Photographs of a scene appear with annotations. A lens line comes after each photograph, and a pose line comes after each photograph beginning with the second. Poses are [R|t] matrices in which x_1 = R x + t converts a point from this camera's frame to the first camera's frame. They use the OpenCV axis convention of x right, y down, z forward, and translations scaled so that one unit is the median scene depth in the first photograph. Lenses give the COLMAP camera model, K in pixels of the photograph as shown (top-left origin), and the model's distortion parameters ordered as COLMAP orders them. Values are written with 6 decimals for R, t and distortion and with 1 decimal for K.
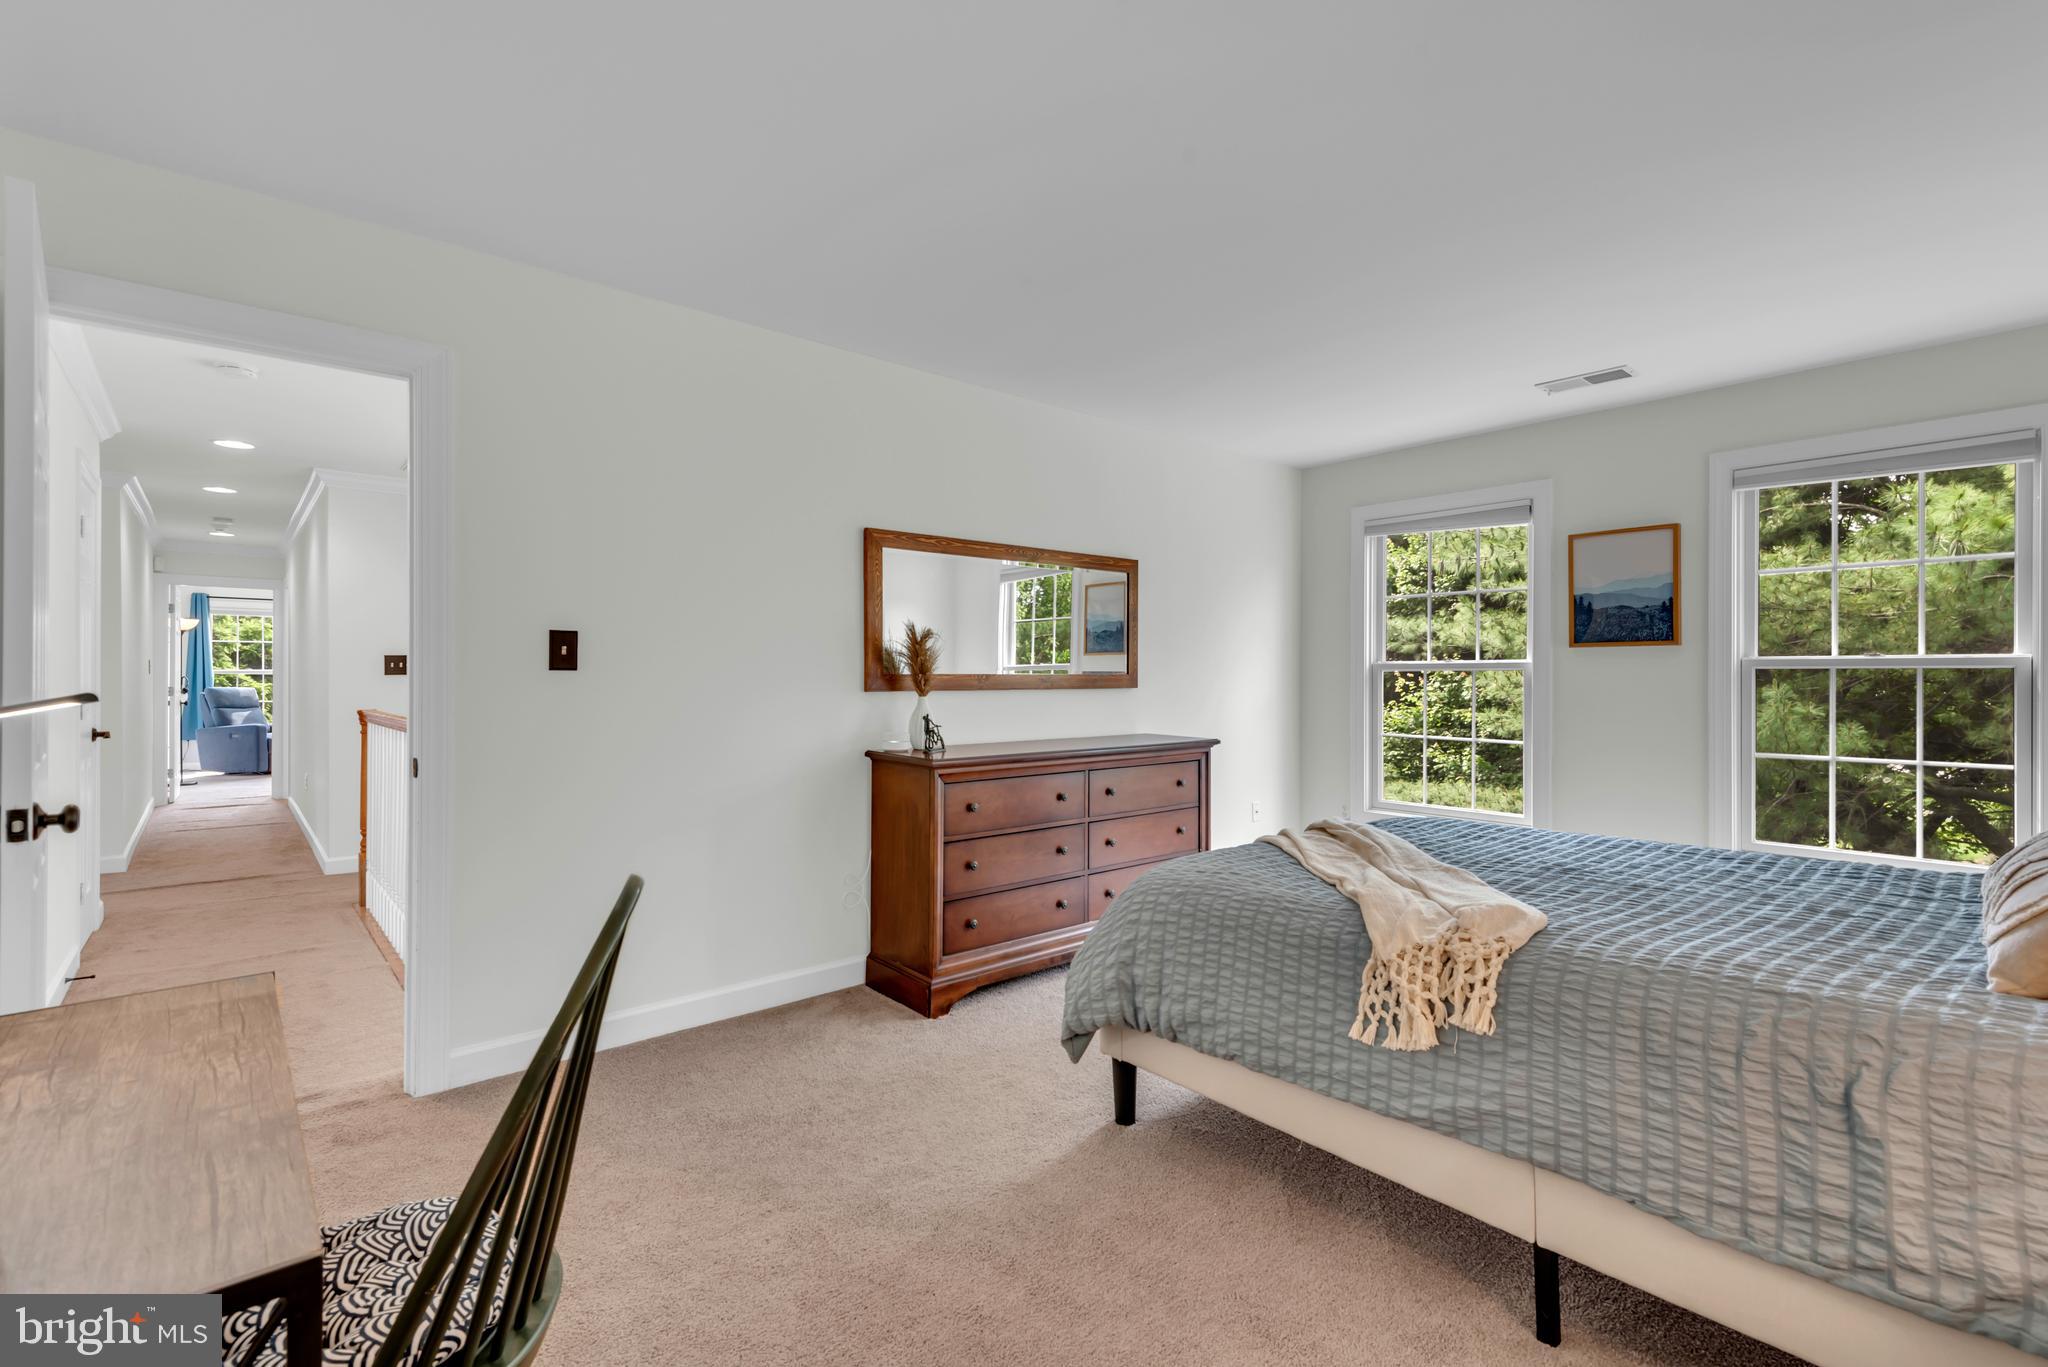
lens RADIAL K [[929.2, 0, 1023.7], [0, 929.2, 671.2], [0, 0, 1]] dist [0.037951, -0.018356]
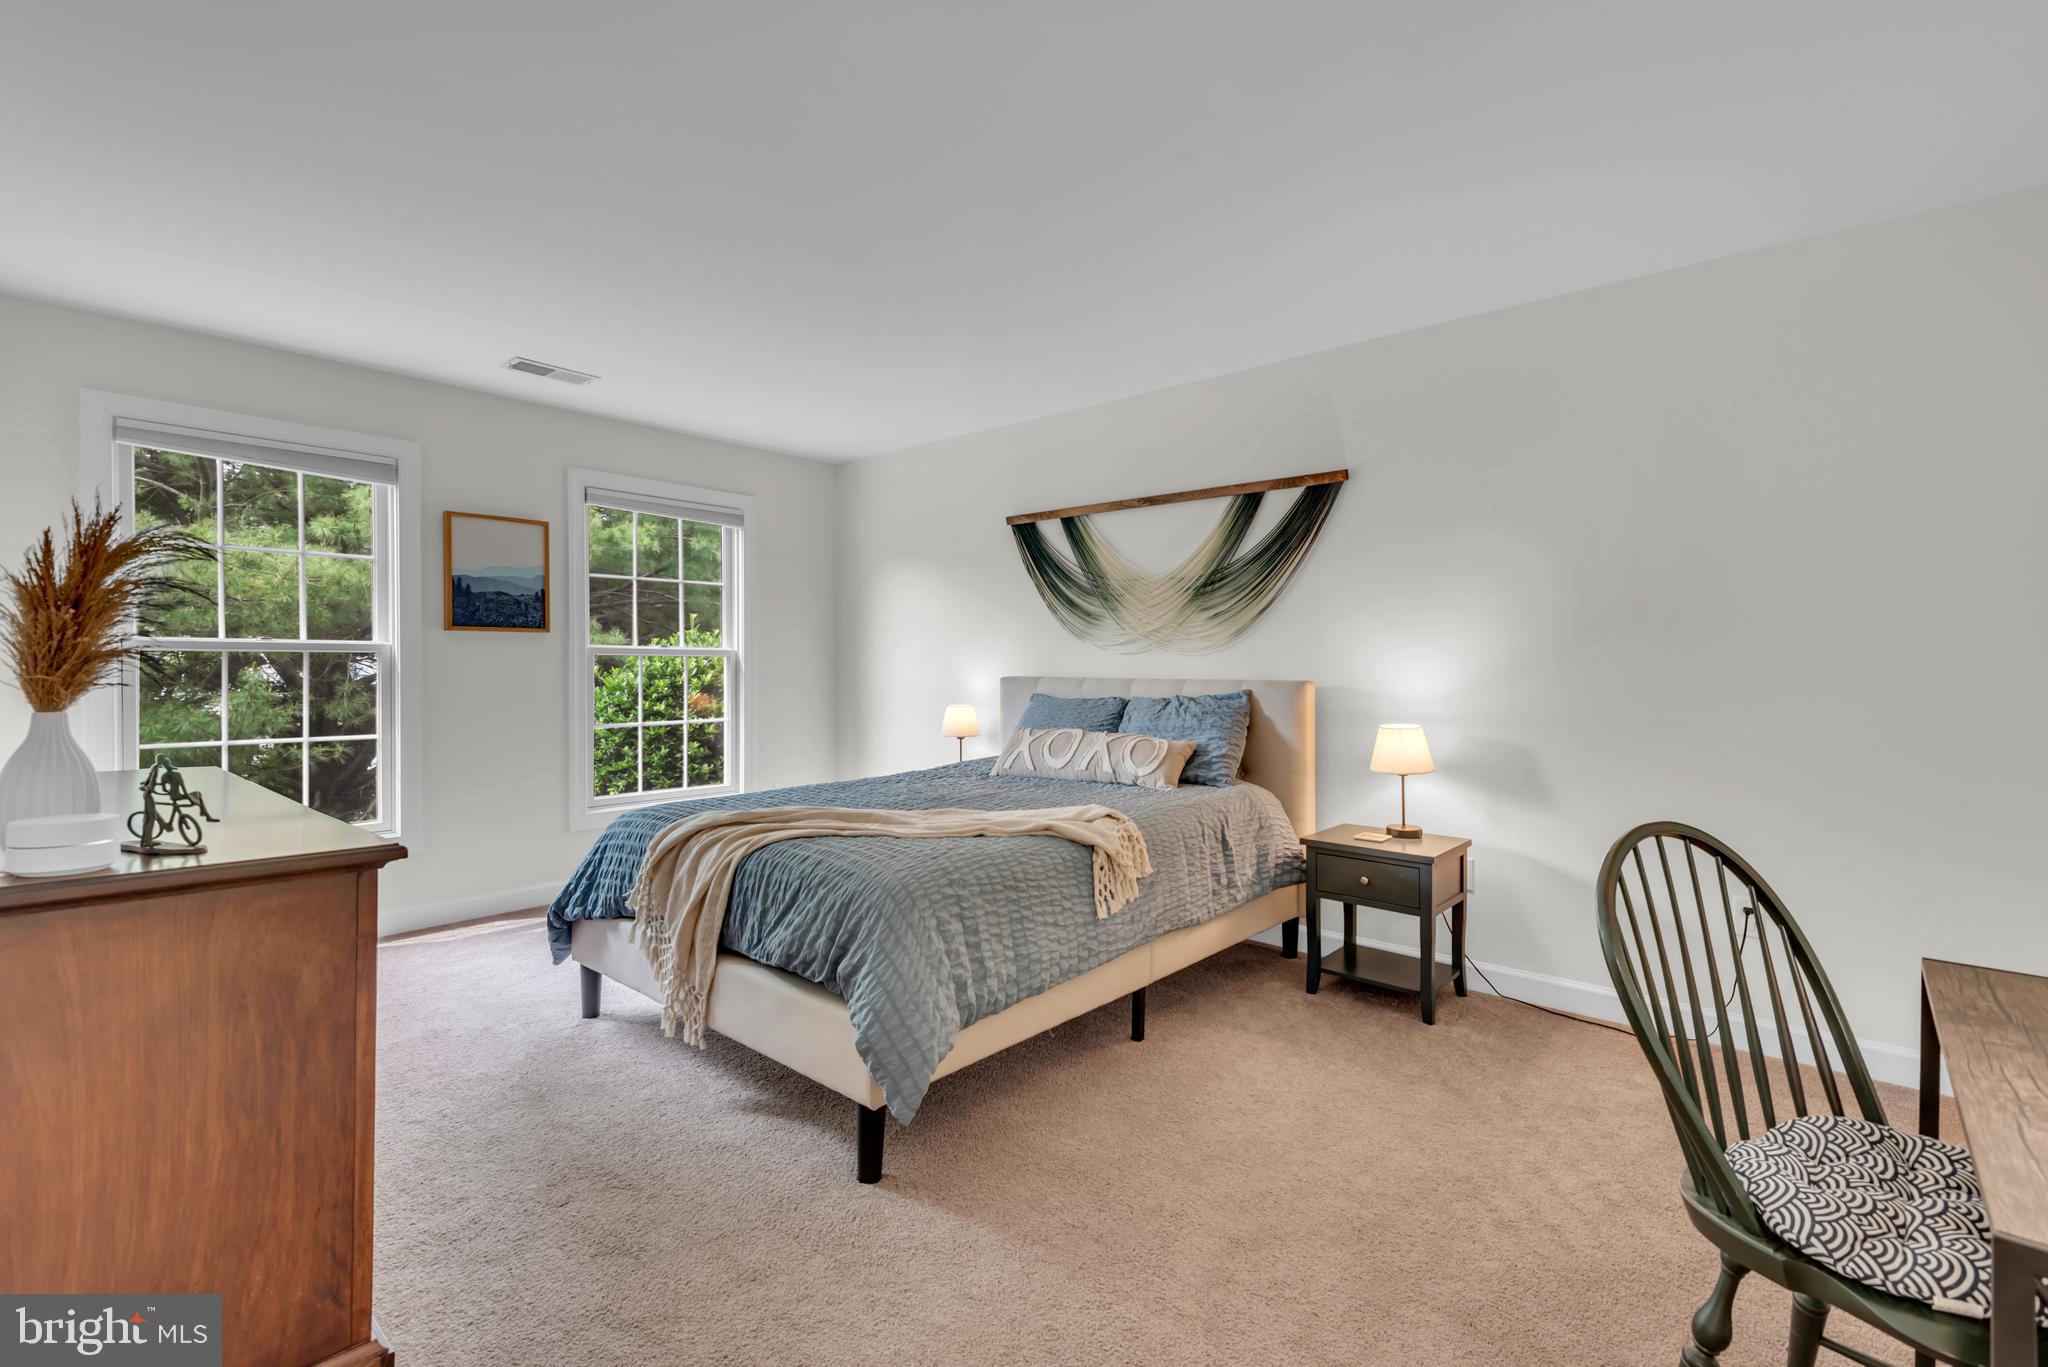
lens RADIAL K [[929.2, 0, 1023.7], [0, 929.2, 671.2], [0, 0, 1]] dist [0.037951, -0.018356]
pose [[-0.126101, -0.010691, 0.991960, -0.456415], [-0.005395, 0.999935, 0.010091, 0.003091], [-0.992003, -0.004079, -0.126151, 0.579806]]
